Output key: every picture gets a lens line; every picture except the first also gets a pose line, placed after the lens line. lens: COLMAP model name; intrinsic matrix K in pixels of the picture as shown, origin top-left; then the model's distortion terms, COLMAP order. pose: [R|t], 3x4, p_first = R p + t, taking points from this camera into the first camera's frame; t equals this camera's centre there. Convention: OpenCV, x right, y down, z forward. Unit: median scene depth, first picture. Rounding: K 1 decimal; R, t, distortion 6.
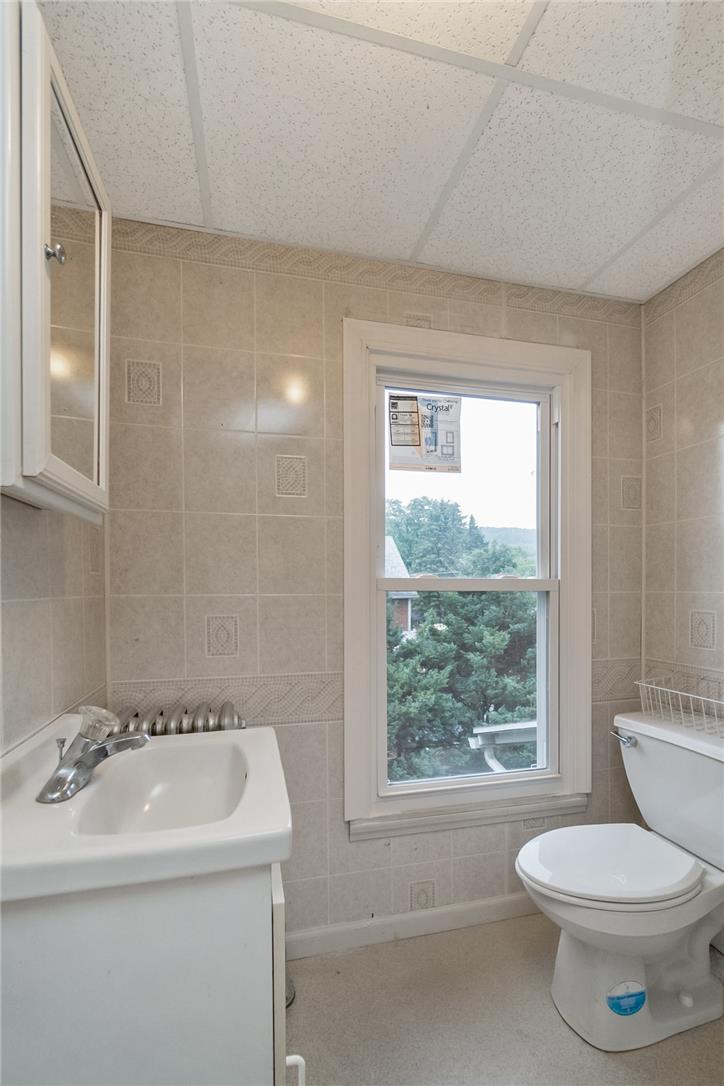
lens RADIAL K [[487.6, 0, 365.2], [0, 487.6, 589.1], [0, 0, 1]] dist [-0.008587, 0.001866]
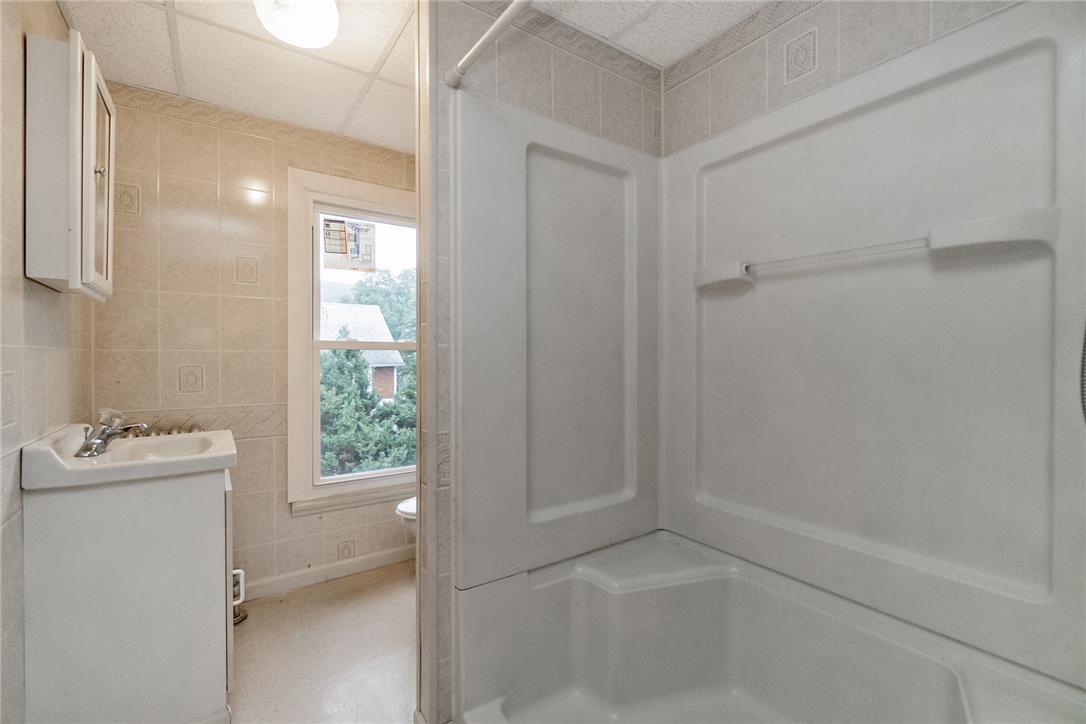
lens RADIAL K [[487.6, 0, 548.4], [0, 487.6, 354.4], [0, 0, 1]] dist [-0.008587, 0.001866]
pose [[0.932290, 0.002233, 0.361706, 0.156986], [0.001585, 0.999946, -0.010259, 0.036684], [-0.361709, 0.010138, 0.932236, -0.656601]]
